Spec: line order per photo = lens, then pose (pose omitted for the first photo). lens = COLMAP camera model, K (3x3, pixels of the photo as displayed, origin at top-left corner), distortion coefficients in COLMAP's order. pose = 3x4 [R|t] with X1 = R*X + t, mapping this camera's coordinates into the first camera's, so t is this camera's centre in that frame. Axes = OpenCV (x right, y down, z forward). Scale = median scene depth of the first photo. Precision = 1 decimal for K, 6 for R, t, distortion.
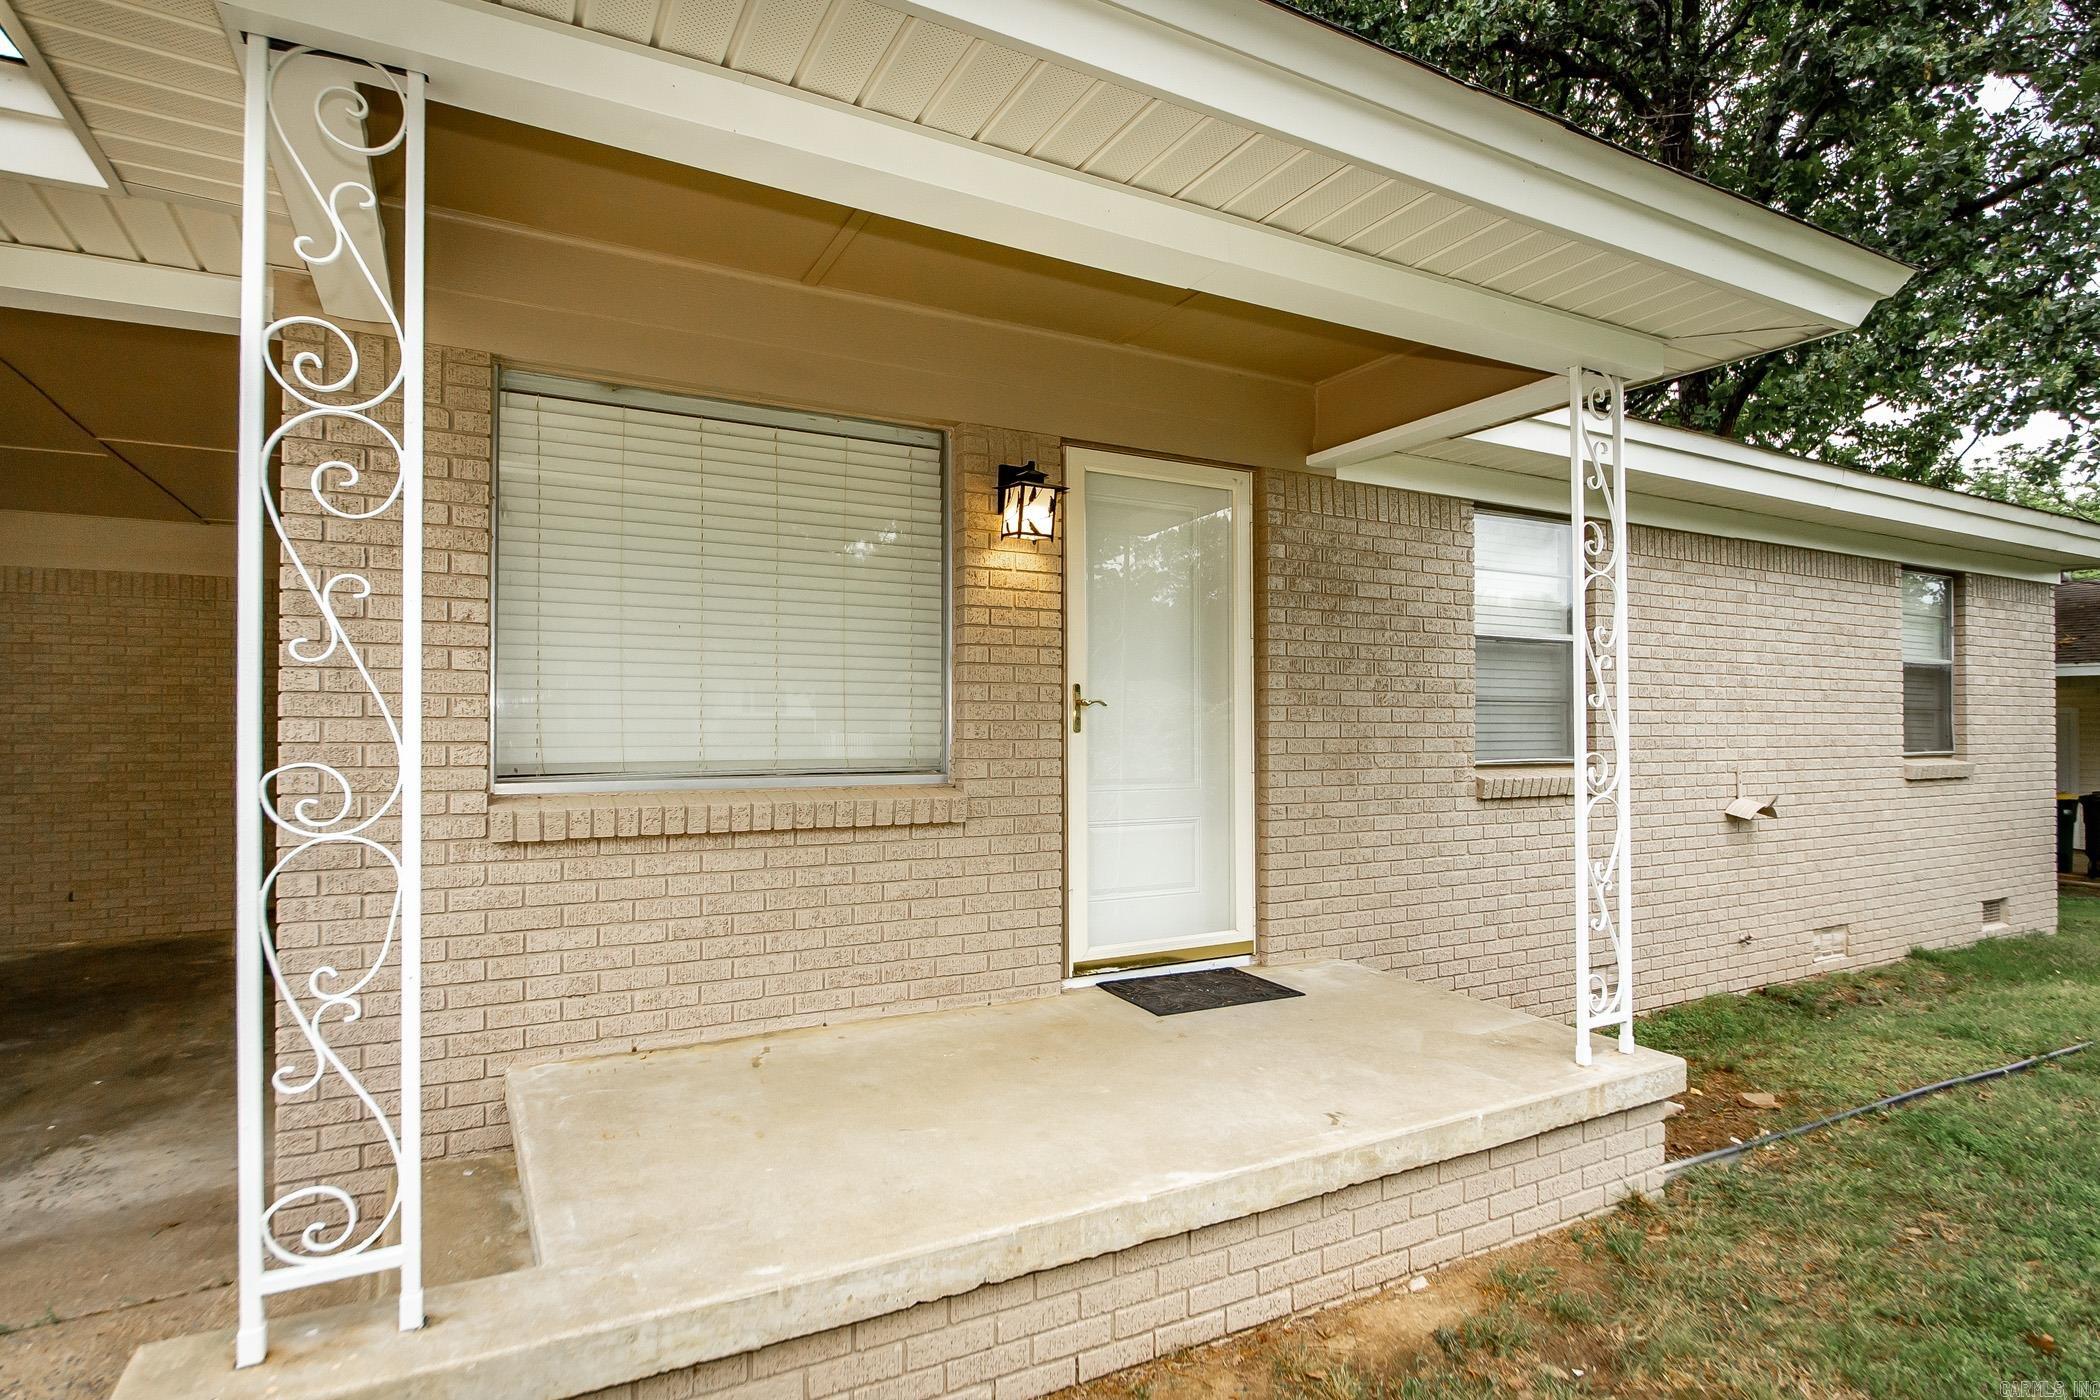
lens RADIAL K [[1010.9, 0, 999.9], [0, 1010.9, 729.5], [0, 0, 1]] dist [-0.000163, -0.000193]
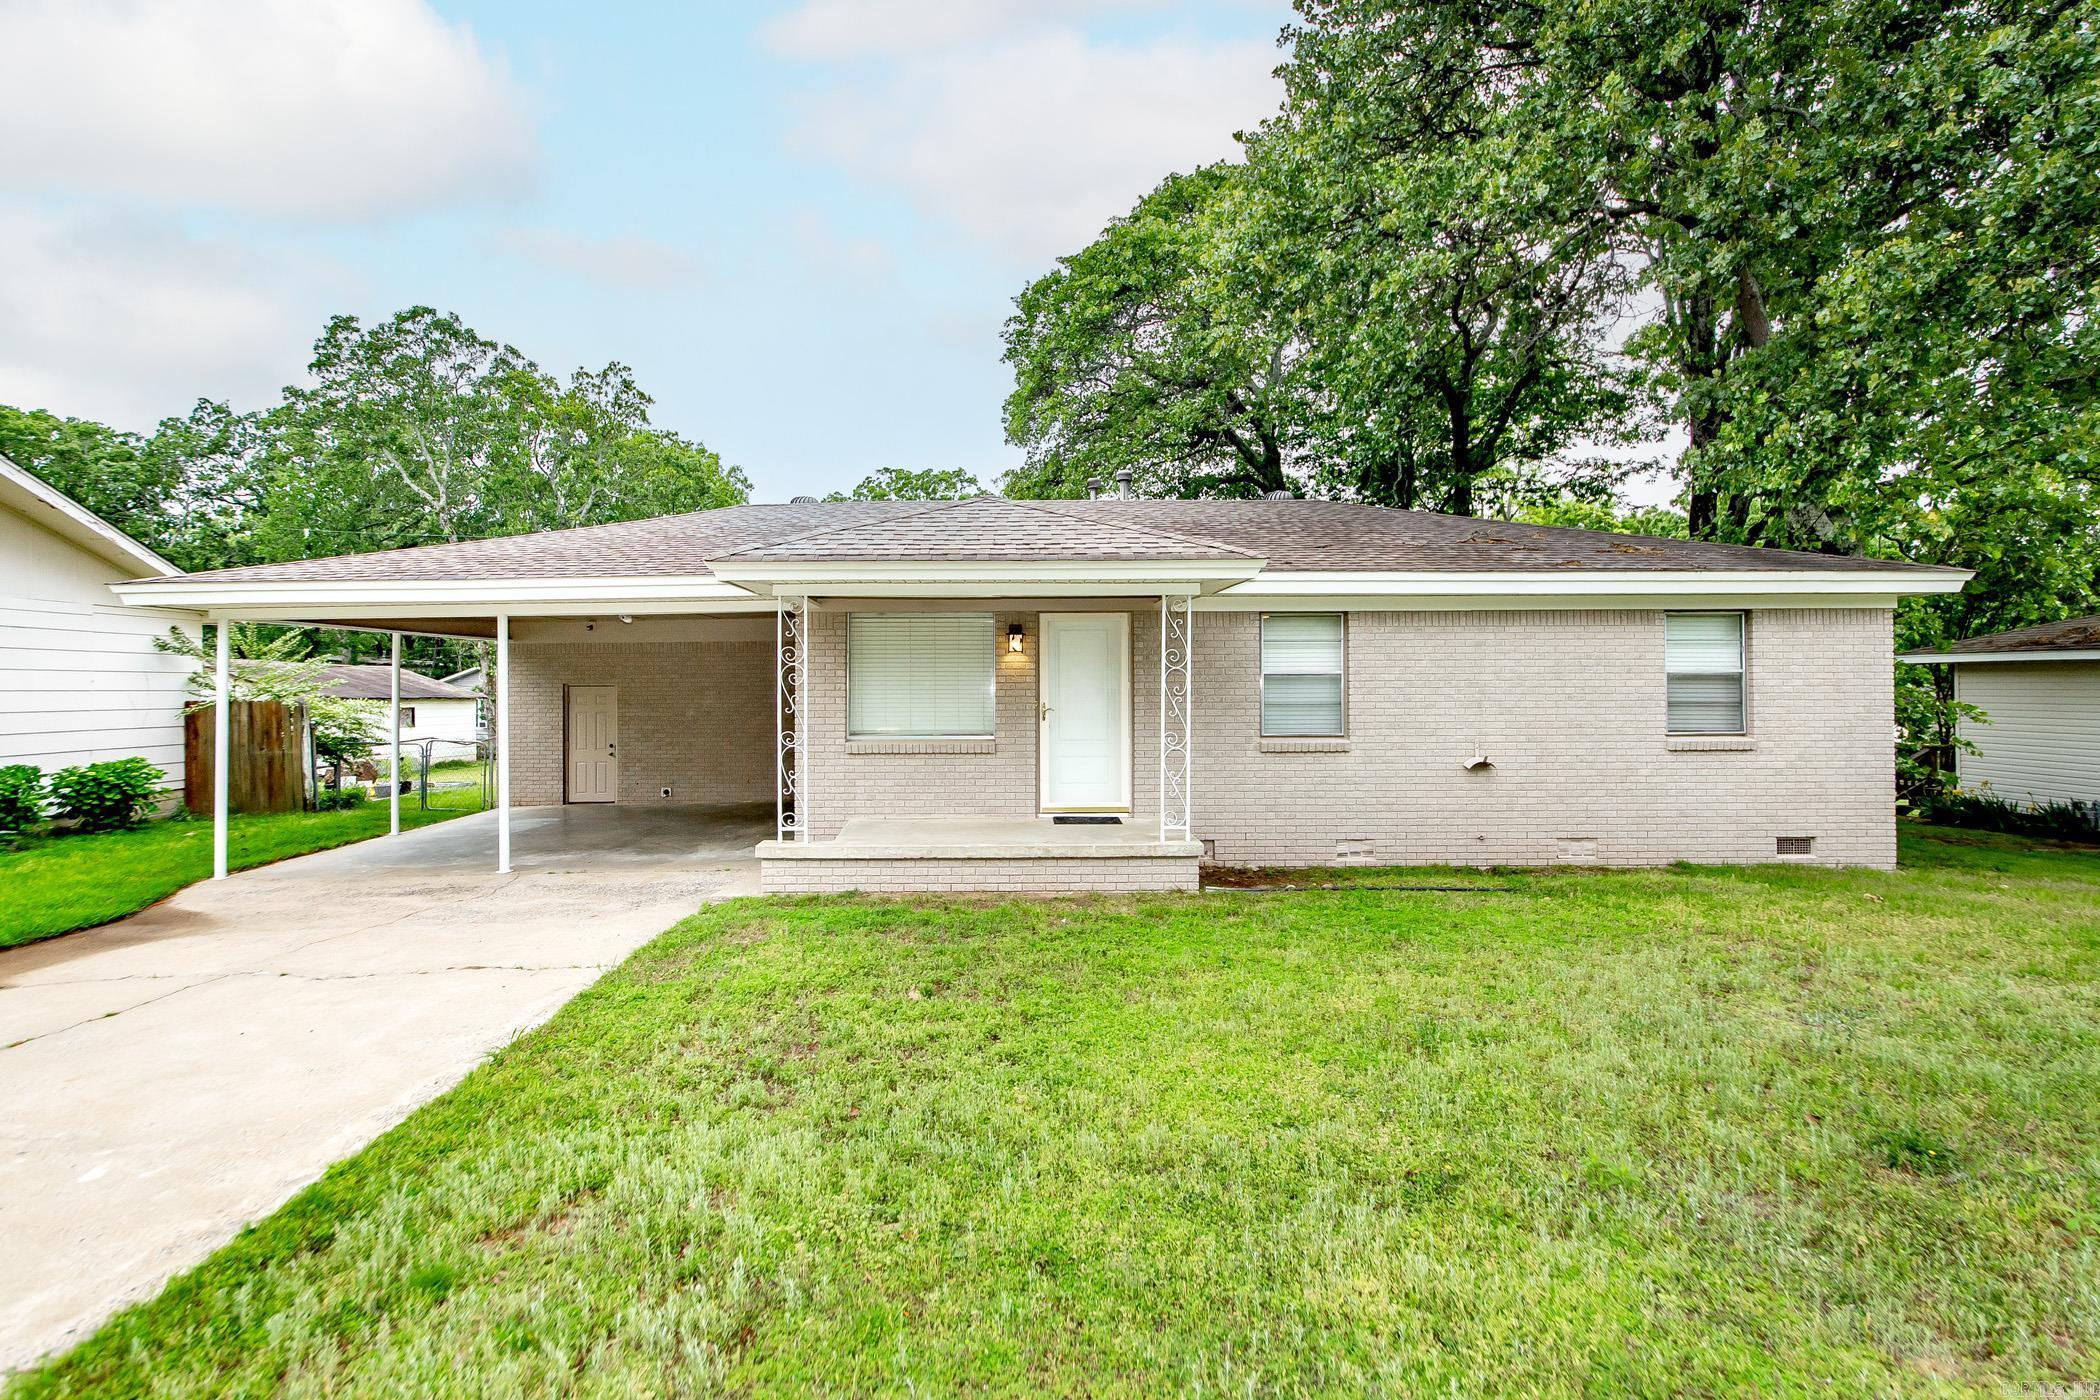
lens RADIAL K [[1022.2, 0, 1050.0], [0, 1022.2, 700.0], [0, 0, 1]] dist [-0.003932, -0.000639]
pose [[0.894051, -0.004319, -0.447944, 1.088916], [0.004069, 0.999991, -0.001520, -0.040187], [0.447947, -0.000463, 0.894060, -1.172055]]
